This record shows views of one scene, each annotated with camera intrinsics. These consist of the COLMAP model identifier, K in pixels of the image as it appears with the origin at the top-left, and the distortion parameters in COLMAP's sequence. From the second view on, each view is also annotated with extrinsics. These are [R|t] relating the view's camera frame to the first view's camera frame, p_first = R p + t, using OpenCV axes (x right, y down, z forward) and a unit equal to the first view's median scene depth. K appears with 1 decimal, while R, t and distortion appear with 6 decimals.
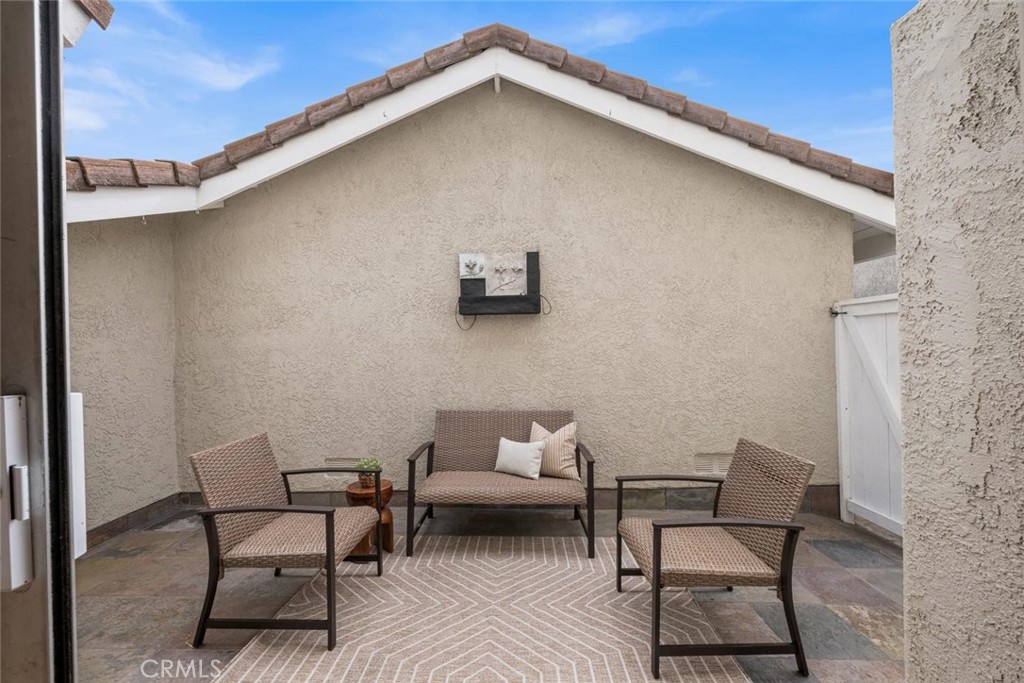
lens RADIAL K [[413.9, 0, 503.4], [0, 413.9, 346.1], [0, 0, 1]] dist [-0.001062, 0.000881]
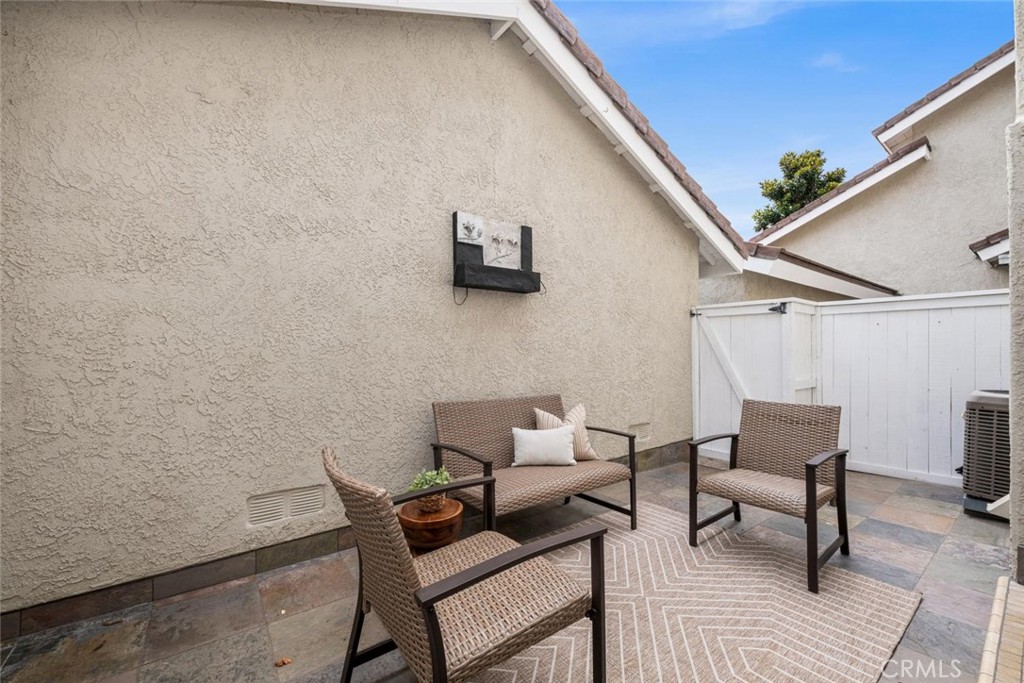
lens RADIAL K [[413.9, 0, 527.2], [0, 413.9, 345.3], [0, 0, 1]] dist [-0.001062, 0.000881]
pose [[0.778009, 0.020626, 0.627915, -0.499264], [-0.013181, 0.999777, -0.016509, 0.054427], [-0.628115, 0.004567, 0.778107, 0.271145]]
